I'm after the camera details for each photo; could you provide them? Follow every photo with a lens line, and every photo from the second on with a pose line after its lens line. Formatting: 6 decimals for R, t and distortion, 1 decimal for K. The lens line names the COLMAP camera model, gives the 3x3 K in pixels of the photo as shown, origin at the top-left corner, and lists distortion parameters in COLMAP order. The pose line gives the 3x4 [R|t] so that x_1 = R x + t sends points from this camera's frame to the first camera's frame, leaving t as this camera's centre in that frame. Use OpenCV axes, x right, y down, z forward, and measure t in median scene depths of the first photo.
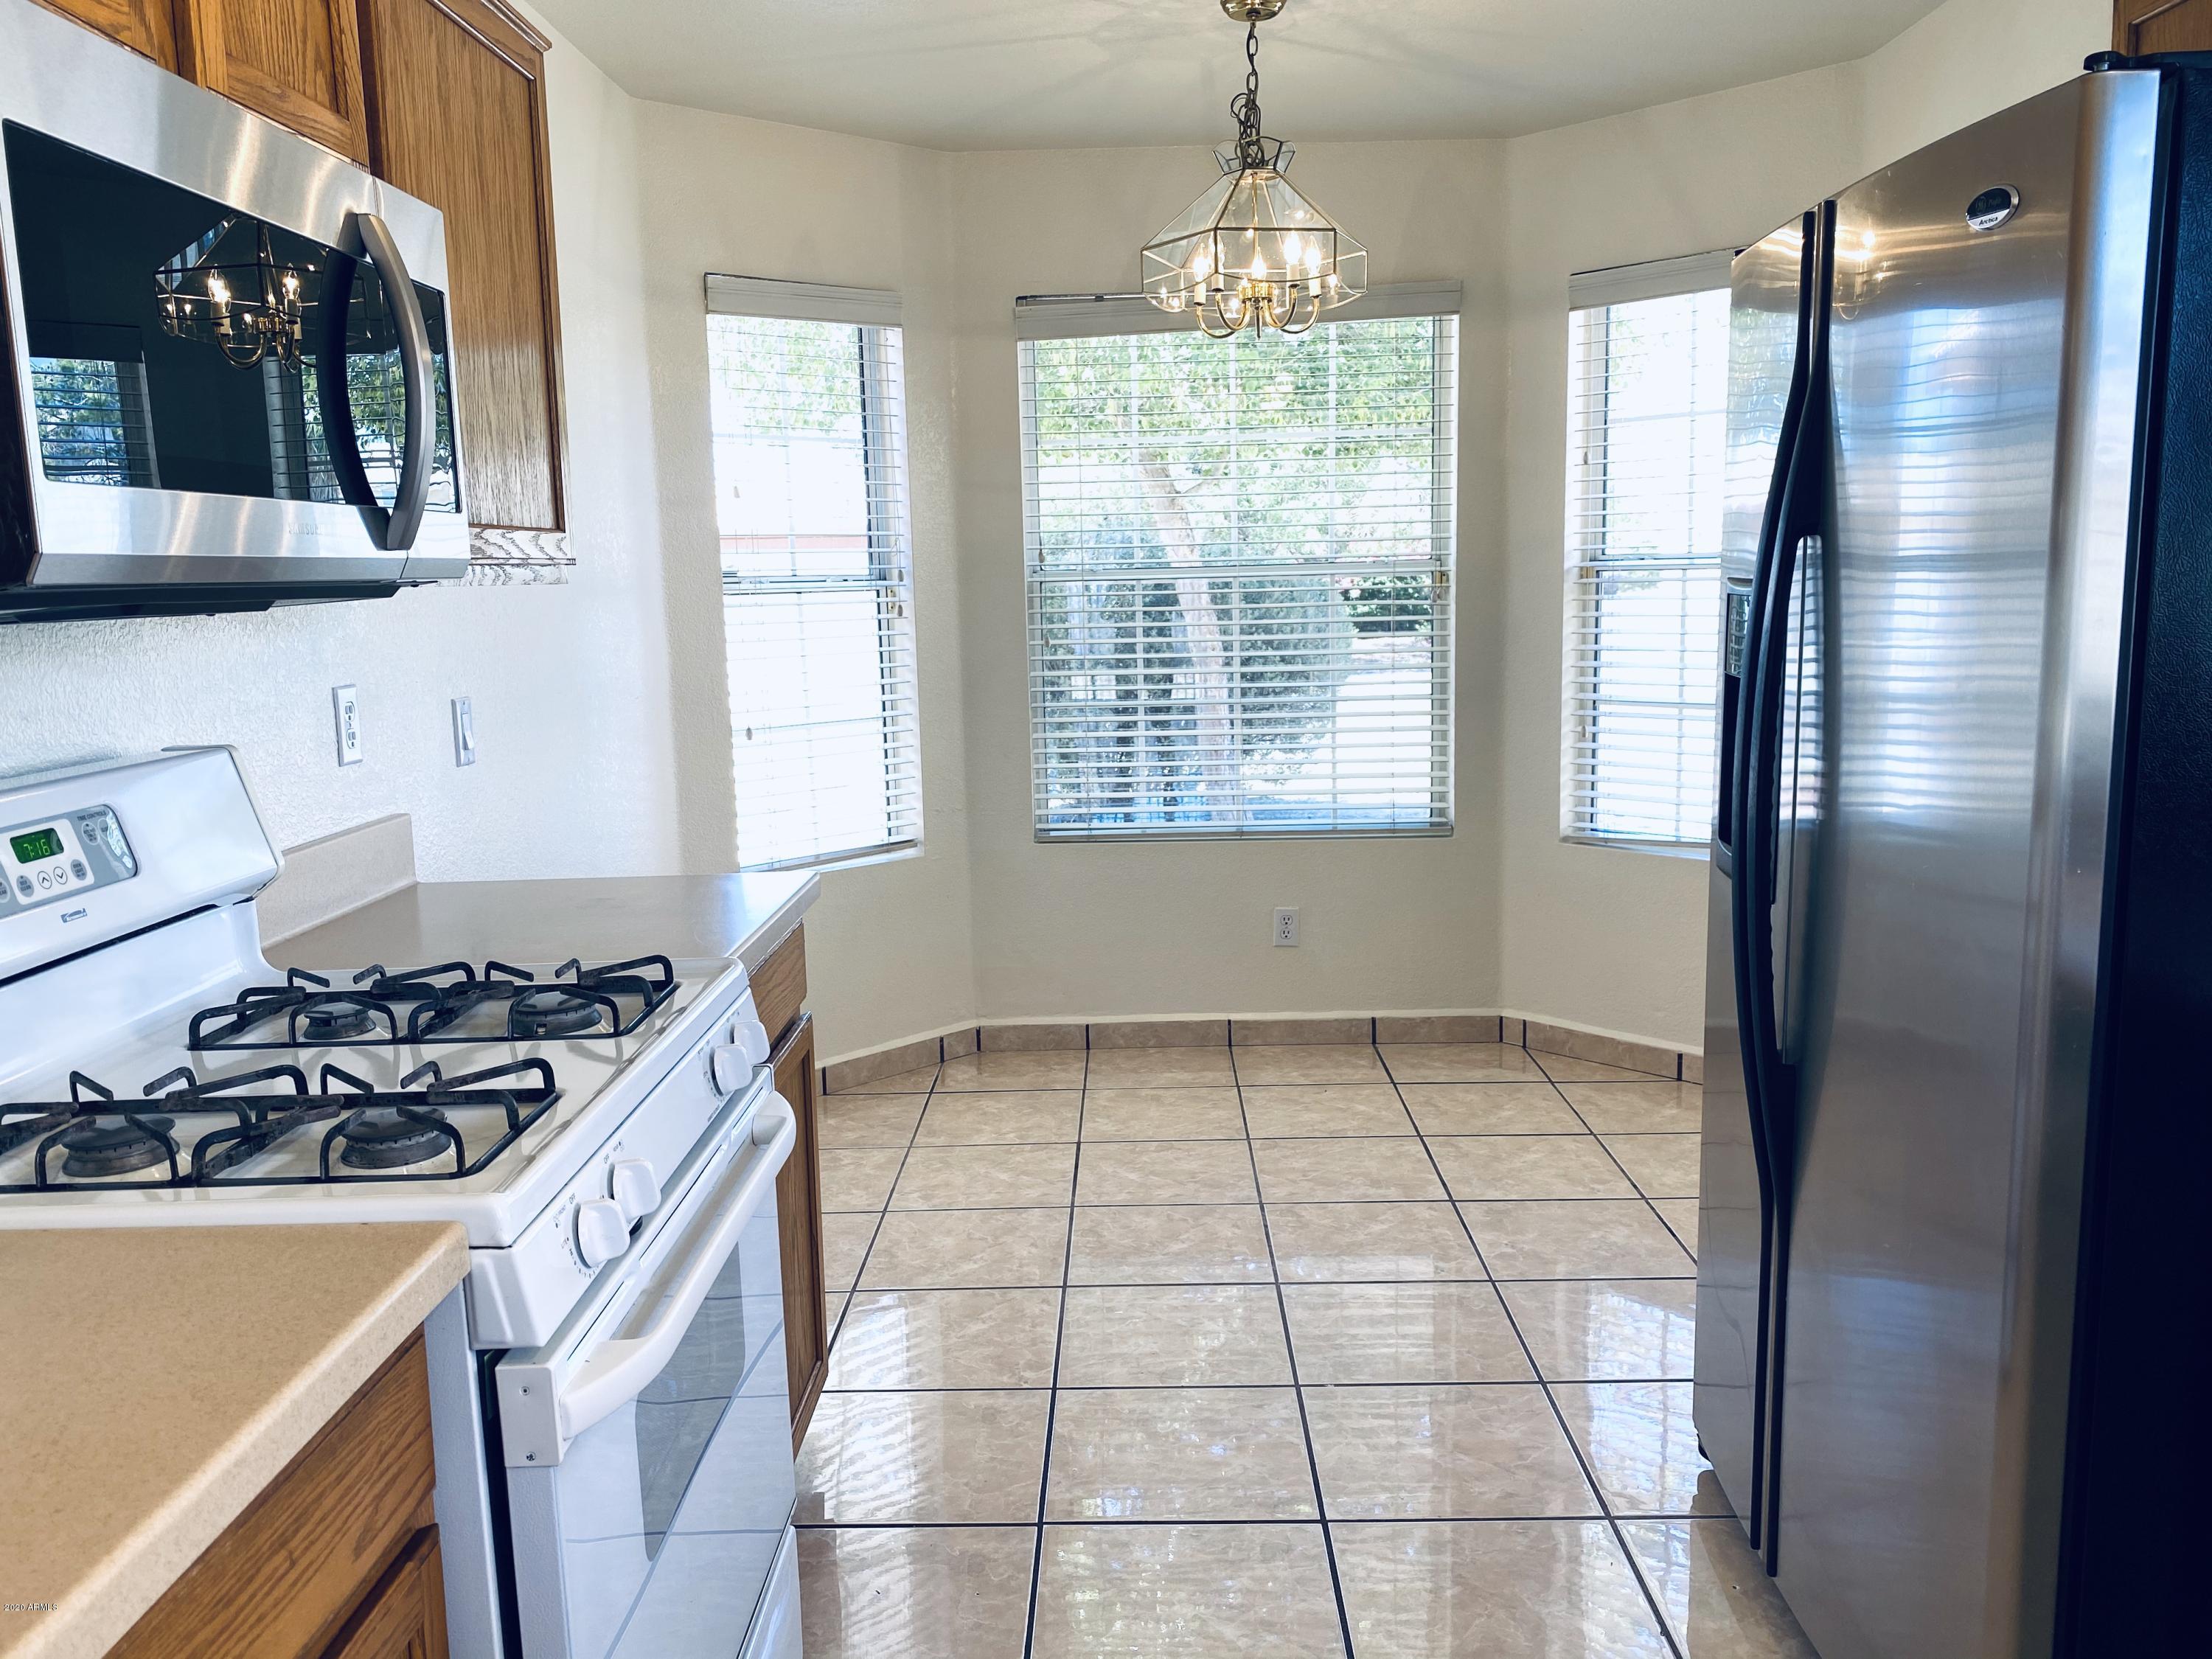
lens RADIAL K [[1688.2, 0, 1126.0], [0, 1688.2, 826.1], [0, 0, 1]] dist [0.054868, -0.050104]
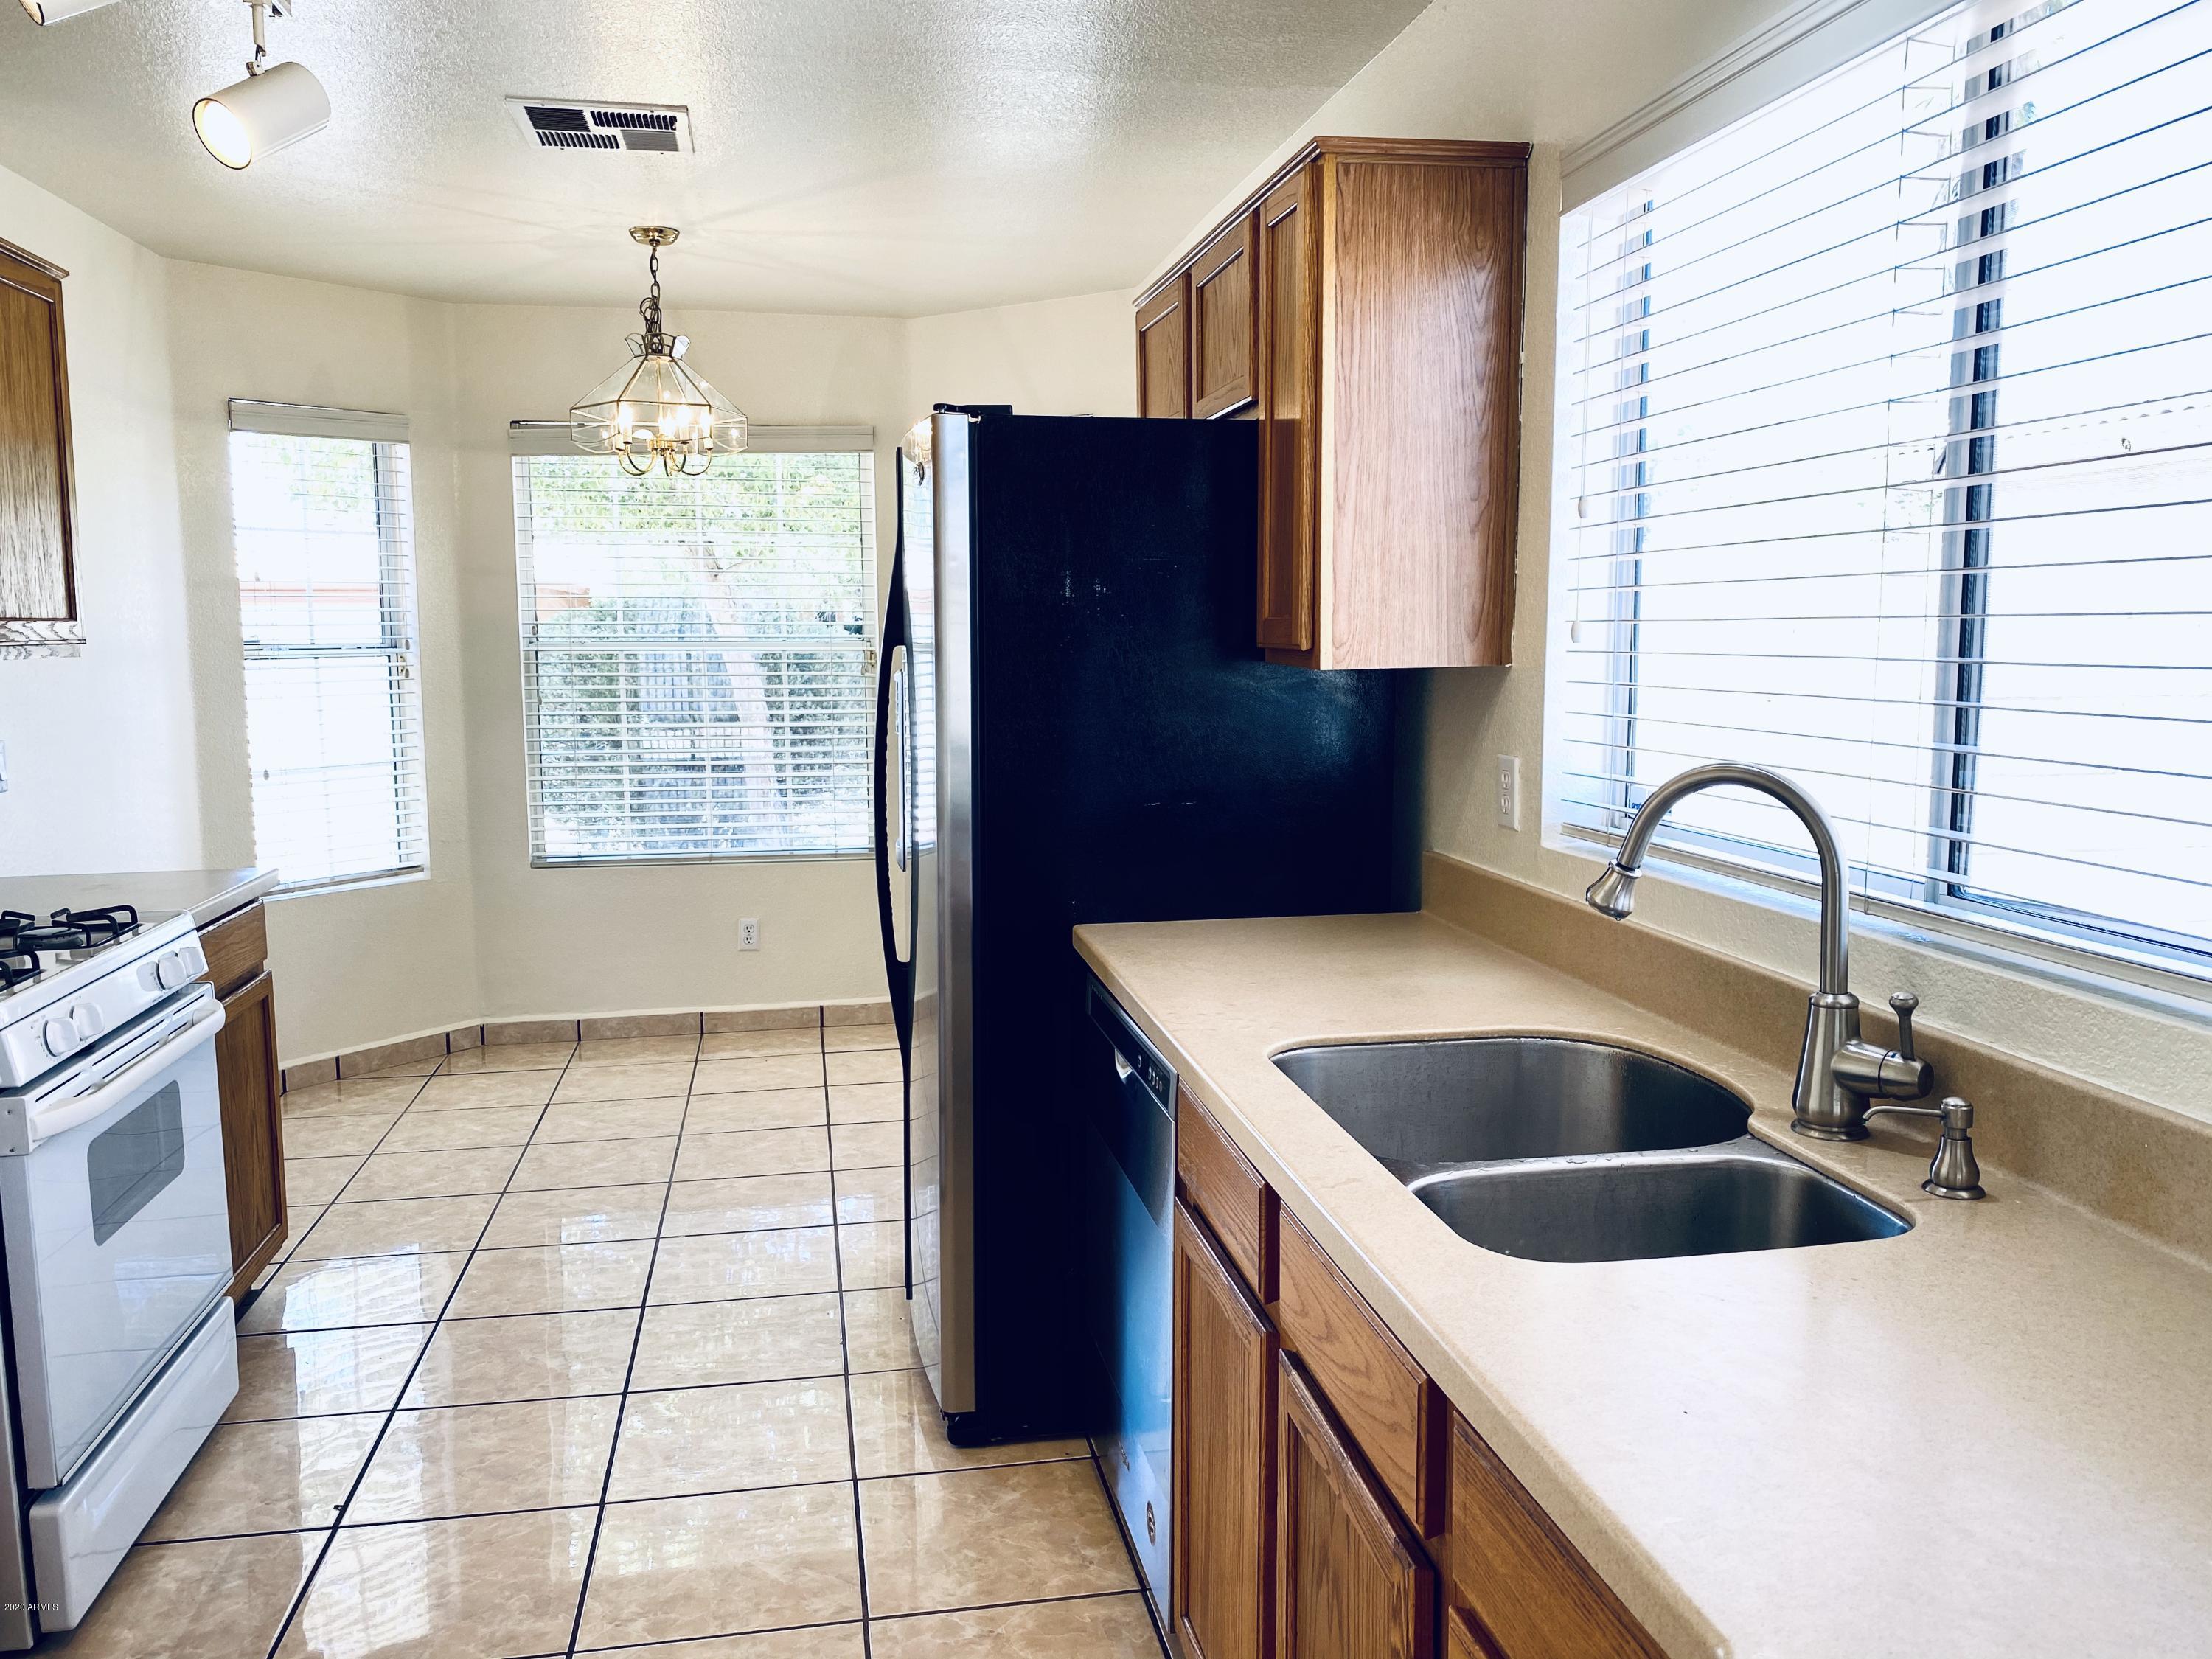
lens RADIAL K [[1688.2, 0, 1082.4], [0, 1688.2, 823.9], [0, 0, 1]] dist [0.054868, -0.050104]
pose [[0.983634, -0.004645, 0.180118, 0.128830], [0.011276, 0.999295, -0.035808, 0.029675], [-0.179825, 0.037253, 0.982993, -0.292876]]
